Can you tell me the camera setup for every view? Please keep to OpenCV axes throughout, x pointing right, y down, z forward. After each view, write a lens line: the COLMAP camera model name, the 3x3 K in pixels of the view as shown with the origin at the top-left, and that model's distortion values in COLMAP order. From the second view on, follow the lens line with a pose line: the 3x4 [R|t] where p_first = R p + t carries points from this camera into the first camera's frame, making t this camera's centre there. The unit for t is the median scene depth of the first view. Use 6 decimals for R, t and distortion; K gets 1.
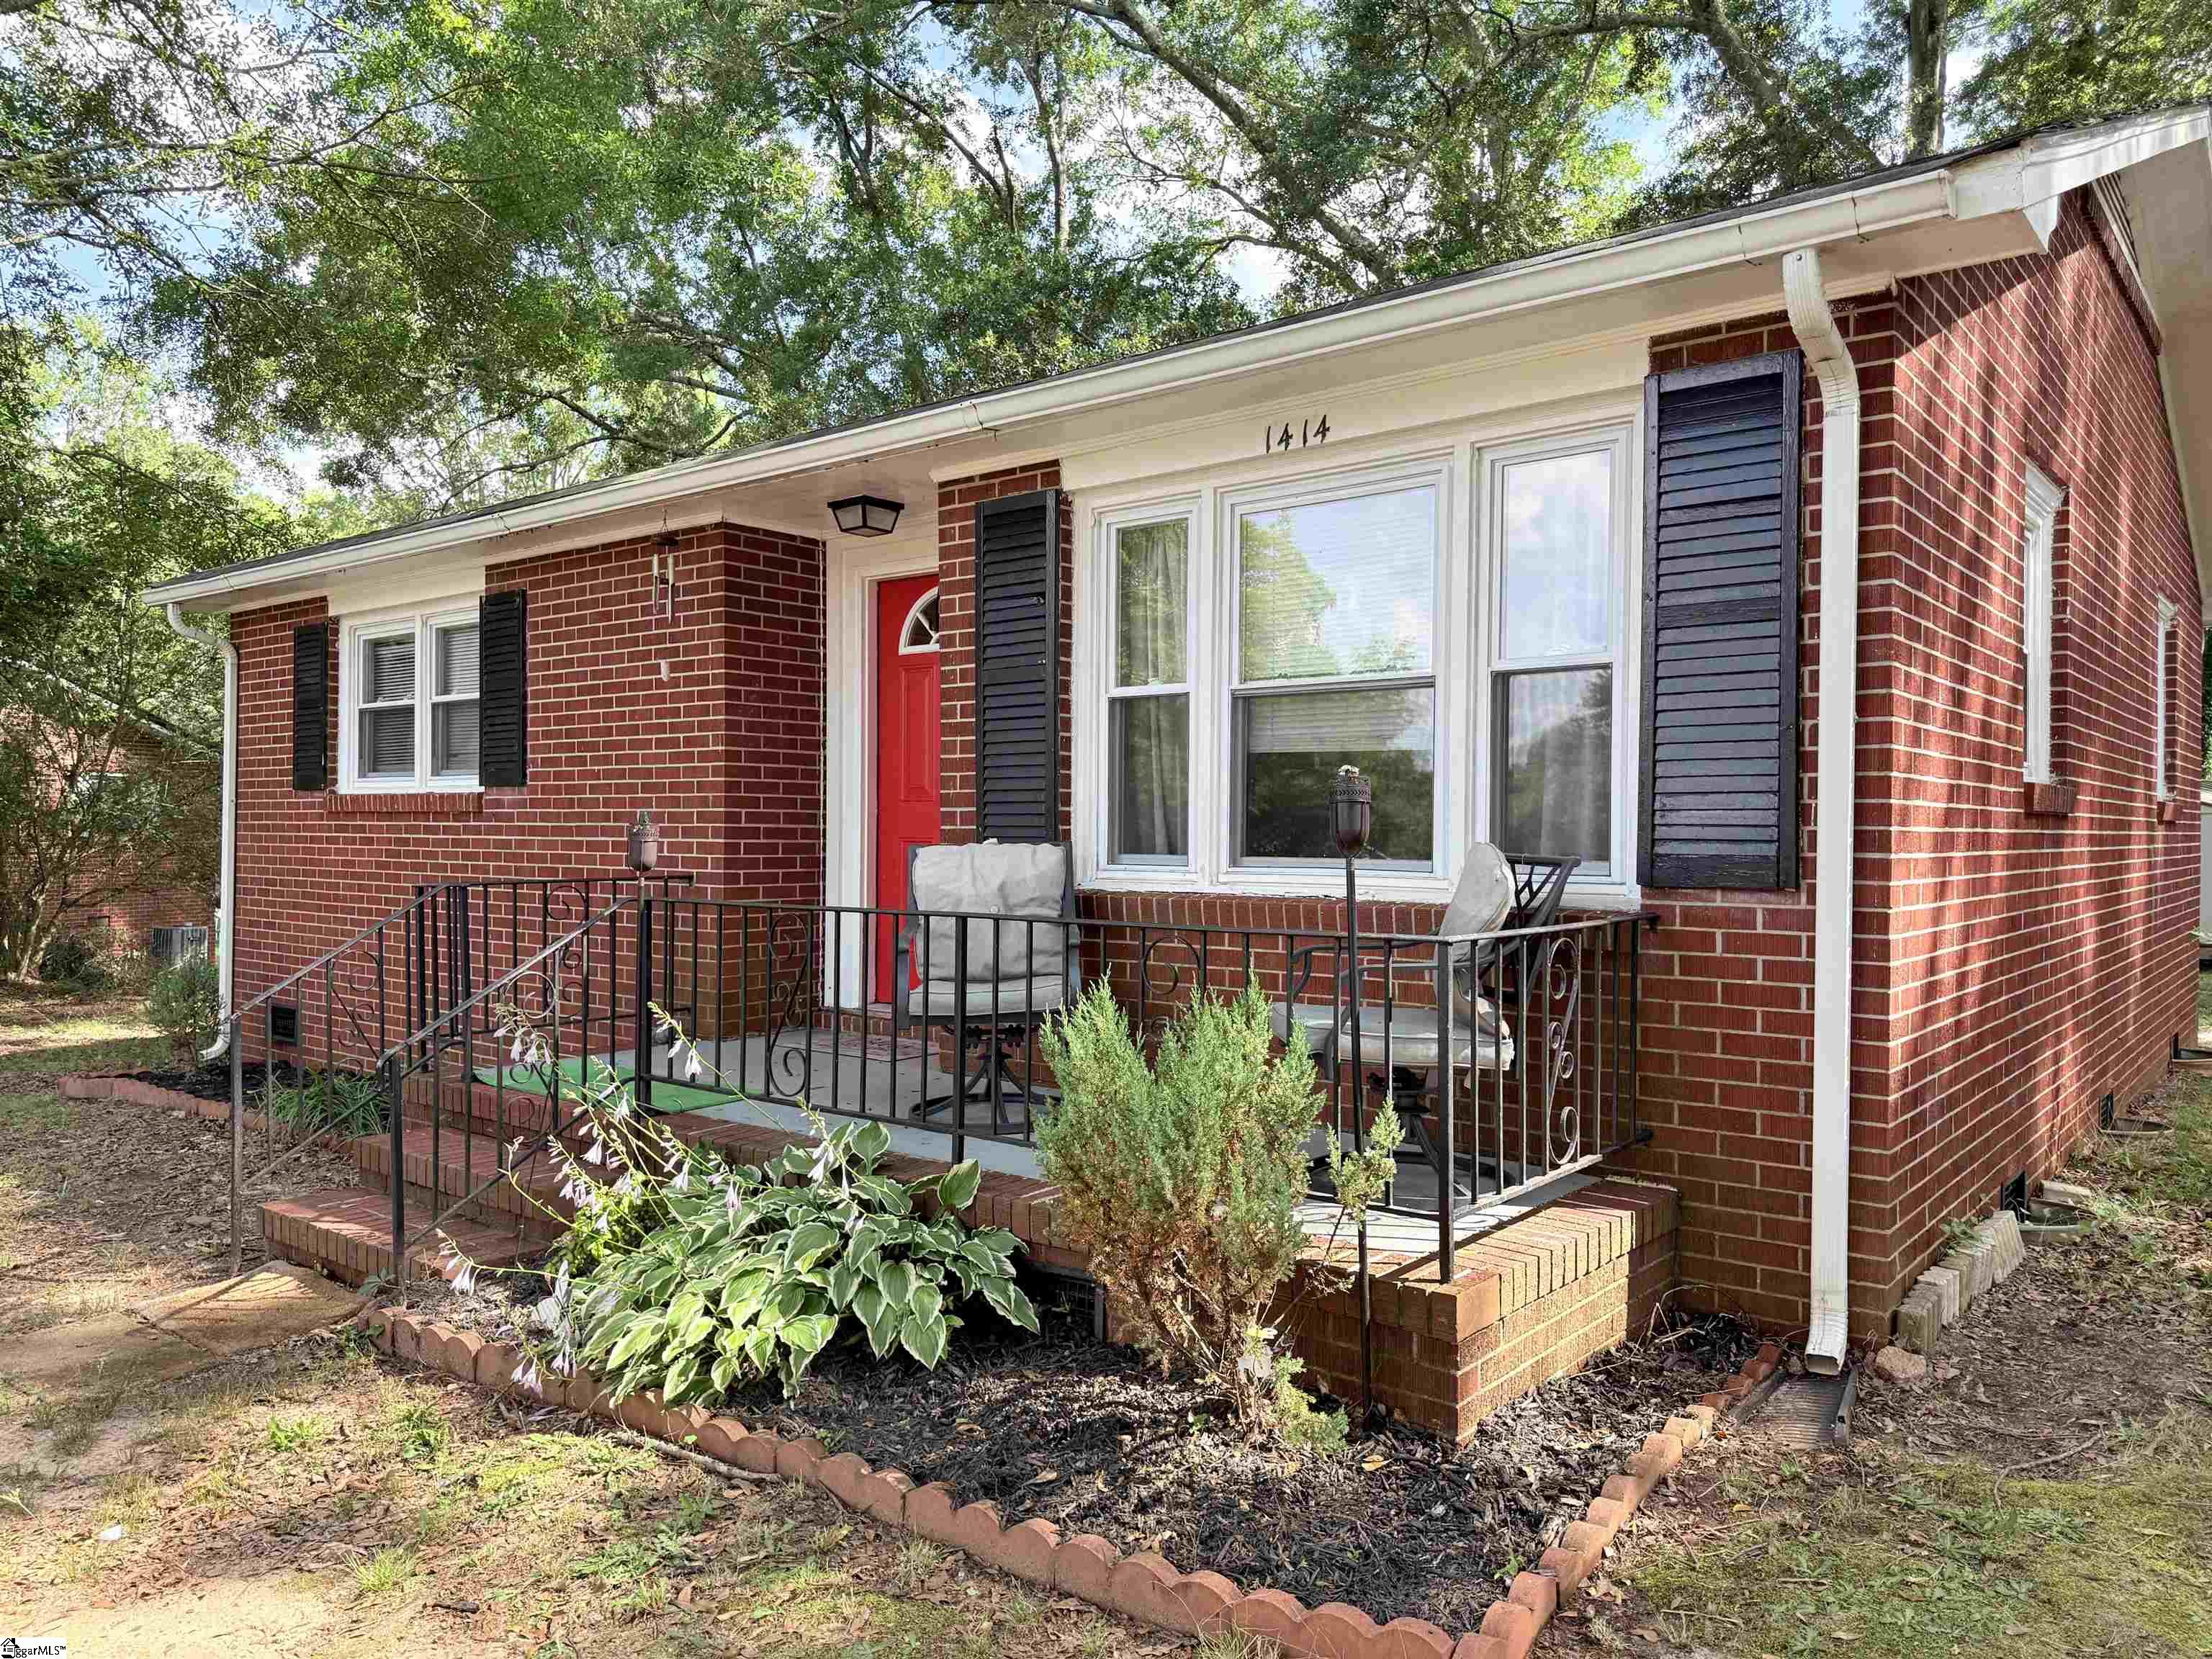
lens RADIAL K [[1561.3, 0, 1106.3], [0, 1561.3, 829.7], [0, 0, 1]] dist [0.059226, -0.071235]
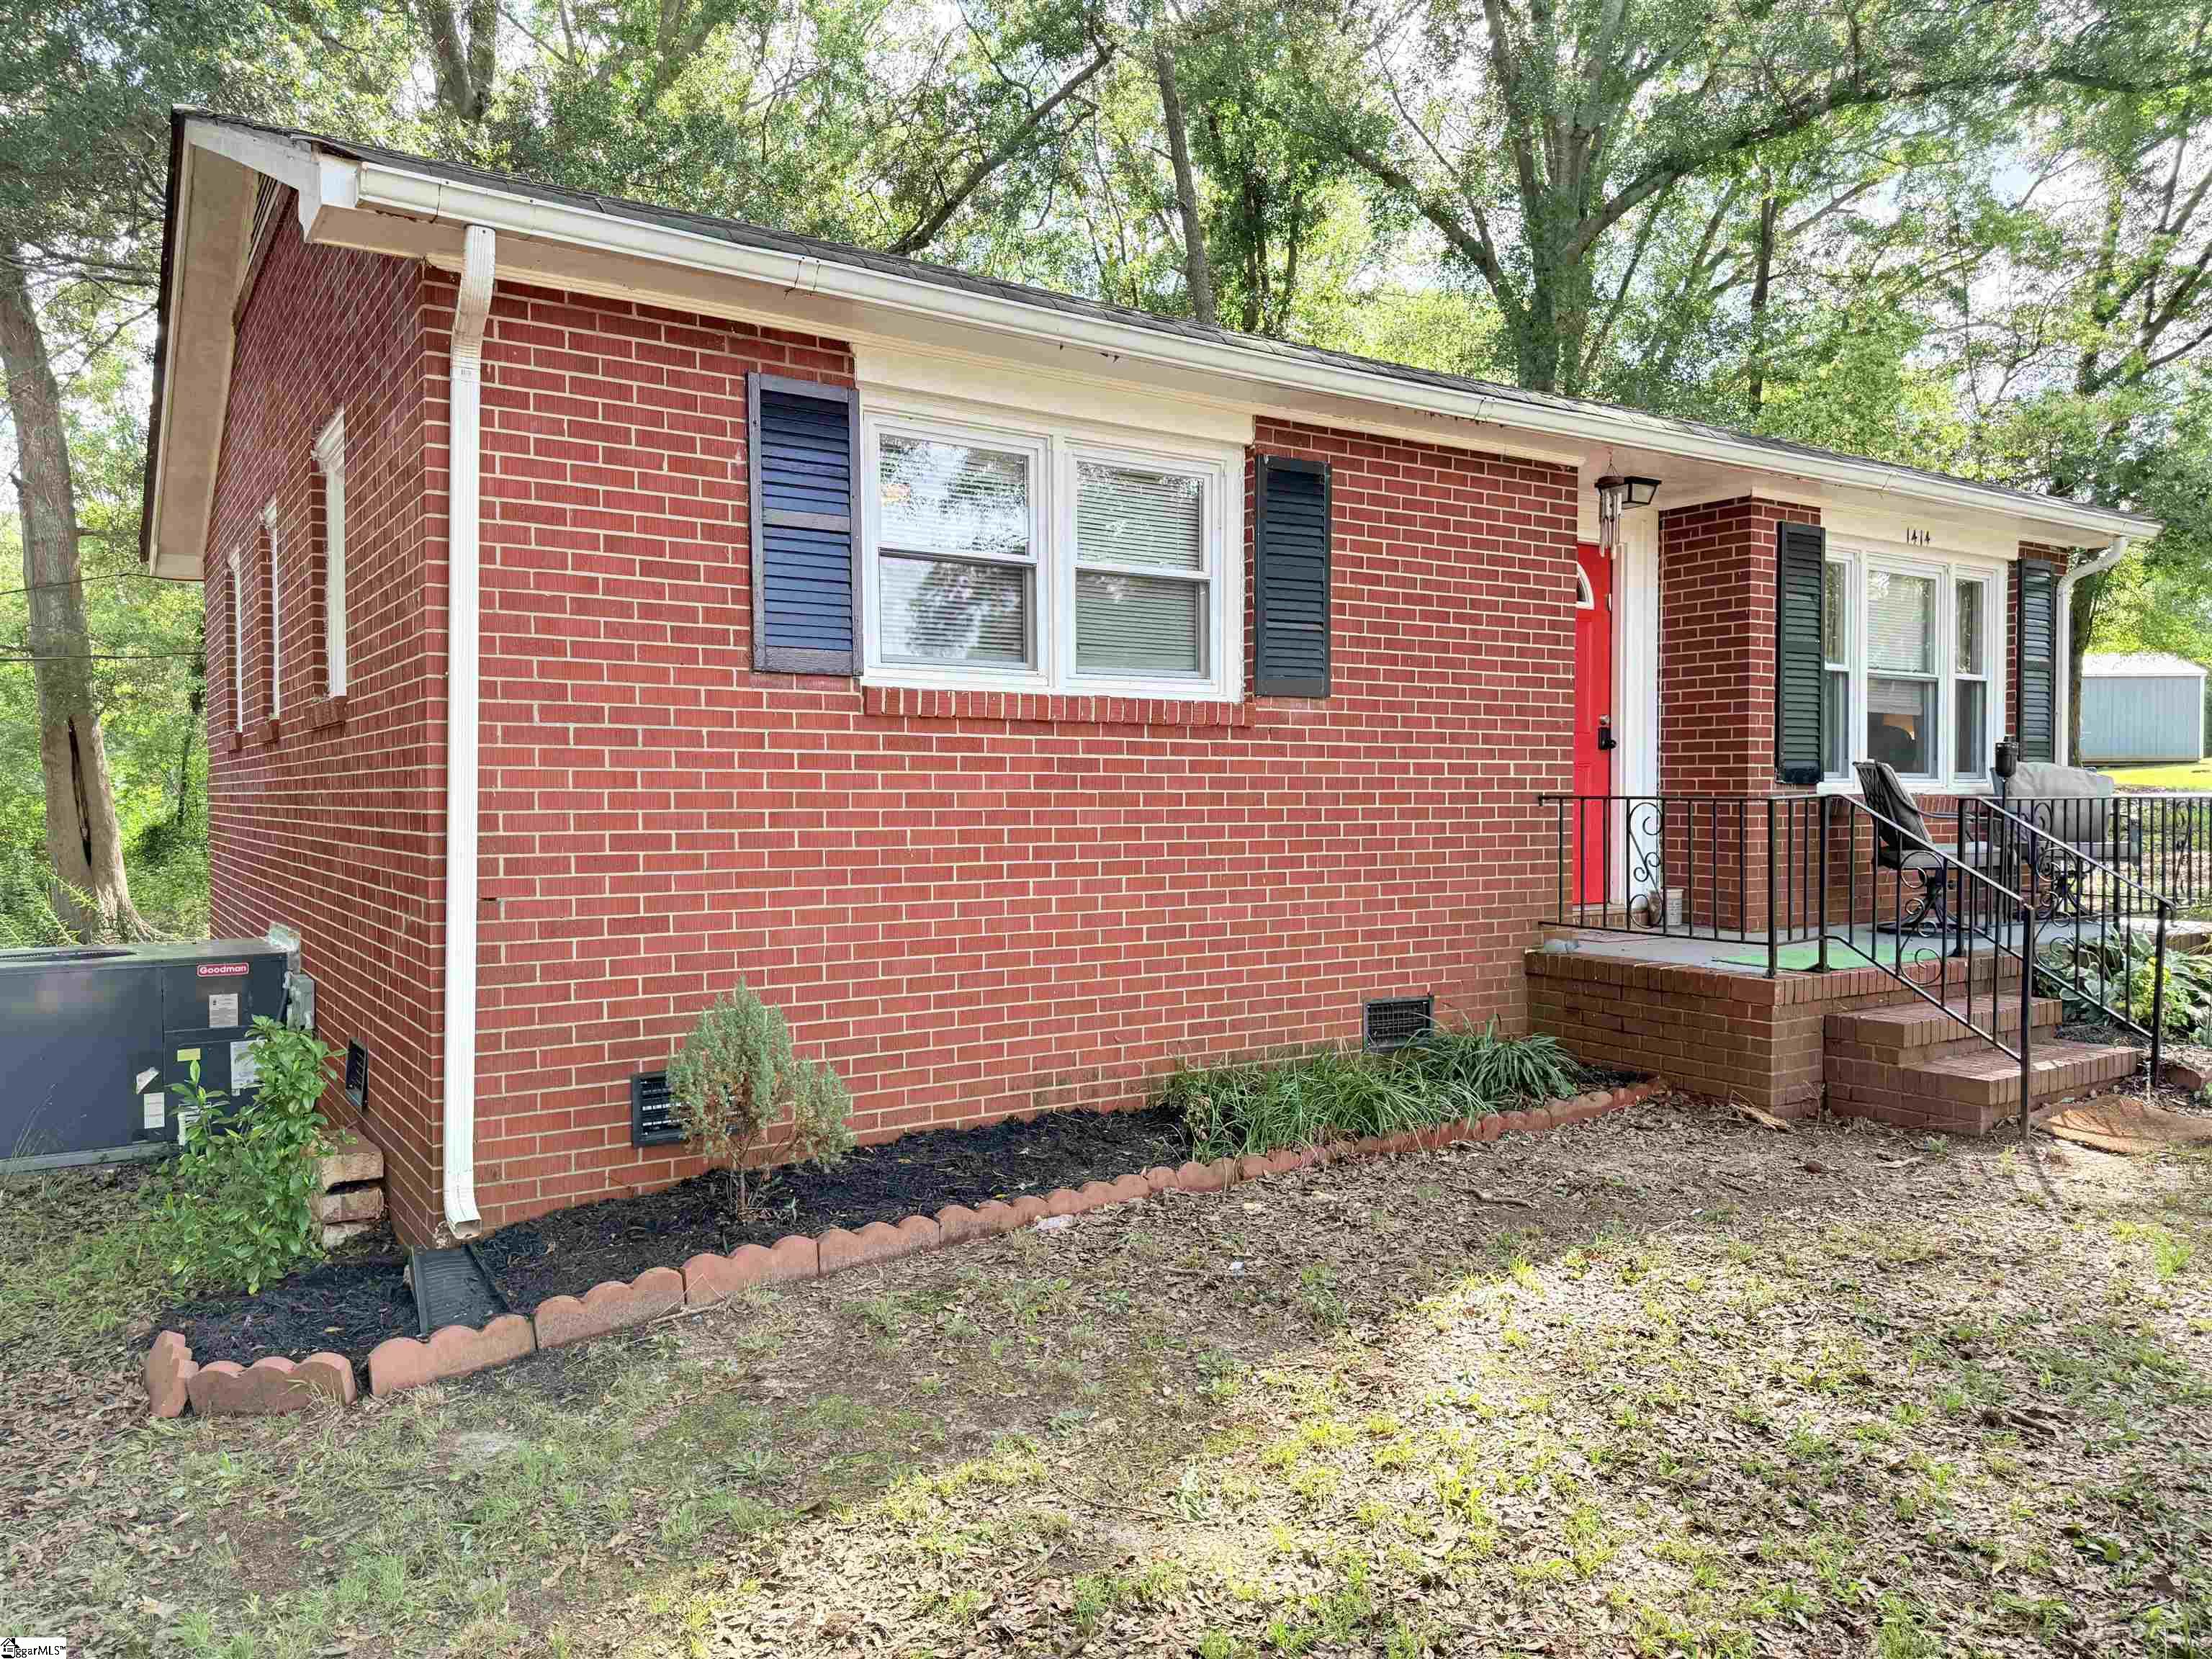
lens RADIAL K [[1561.3, 0, 1103.2], [0, 1561.3, 825.6], [0, 0, 1]] dist [0.059226, -0.071235]
pose [[0.299669, -0.022964, 0.953767, -1.213761], [0.008536, 0.999735, 0.021388, 0.021663], [-0.954005, 0.001732, 0.299785, 0.866058]]
